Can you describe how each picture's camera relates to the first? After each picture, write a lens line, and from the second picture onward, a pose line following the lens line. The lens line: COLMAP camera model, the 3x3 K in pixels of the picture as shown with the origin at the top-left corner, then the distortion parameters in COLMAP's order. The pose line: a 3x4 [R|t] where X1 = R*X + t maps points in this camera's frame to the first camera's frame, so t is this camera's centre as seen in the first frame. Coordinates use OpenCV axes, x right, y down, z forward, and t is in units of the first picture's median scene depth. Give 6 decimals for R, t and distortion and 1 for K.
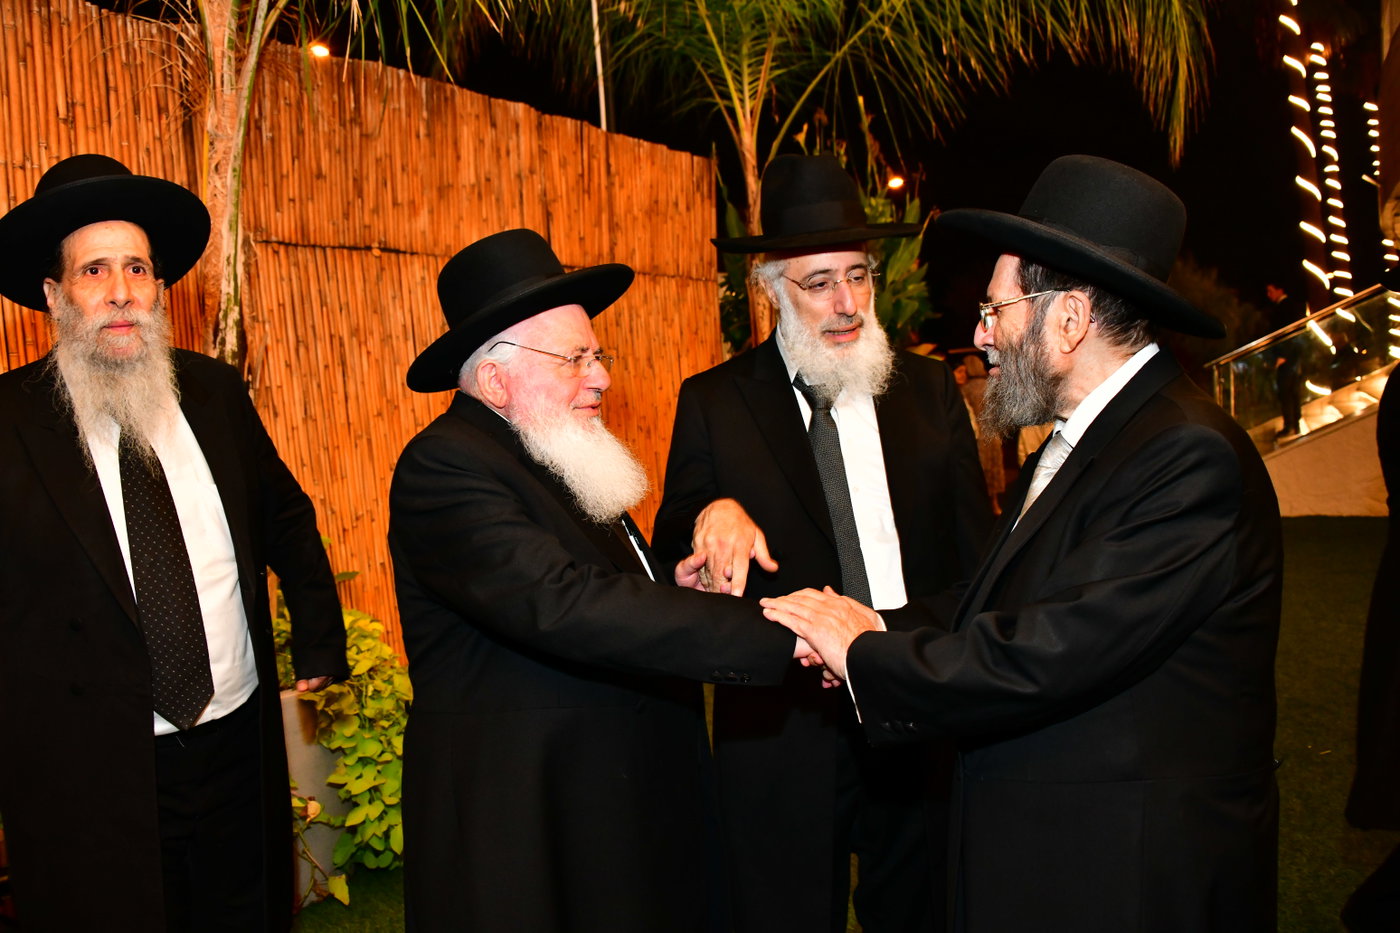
lens RADIAL K [[1199.6, 0, 700.0], [0, 1199.6, 466.5], [0, 0, 1]] dist [-0.200079, 0.112079]
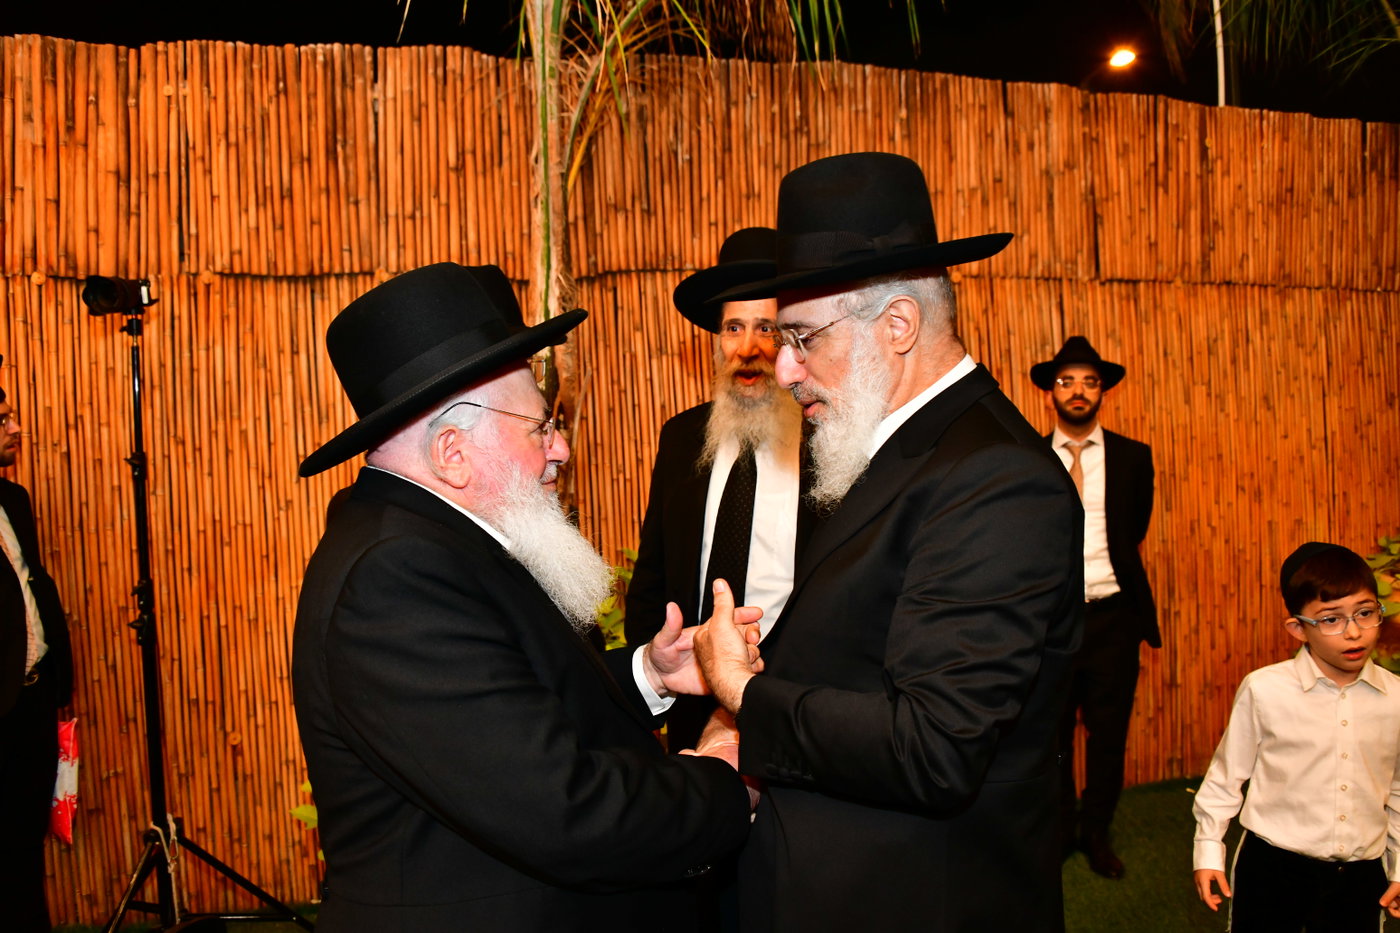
lens RADIAL K [[1199.6, 0, 700.0], [0, 1199.6, 466.5], [0, 0, 1]] dist [-0.200079, 0.112079]
pose [[0.684020, 0.062805, -0.726754, 0.282479], [-0.066633, 0.997501, 0.023488, -0.045330], [0.726414, 0.032359, 0.686496, 0.274556]]
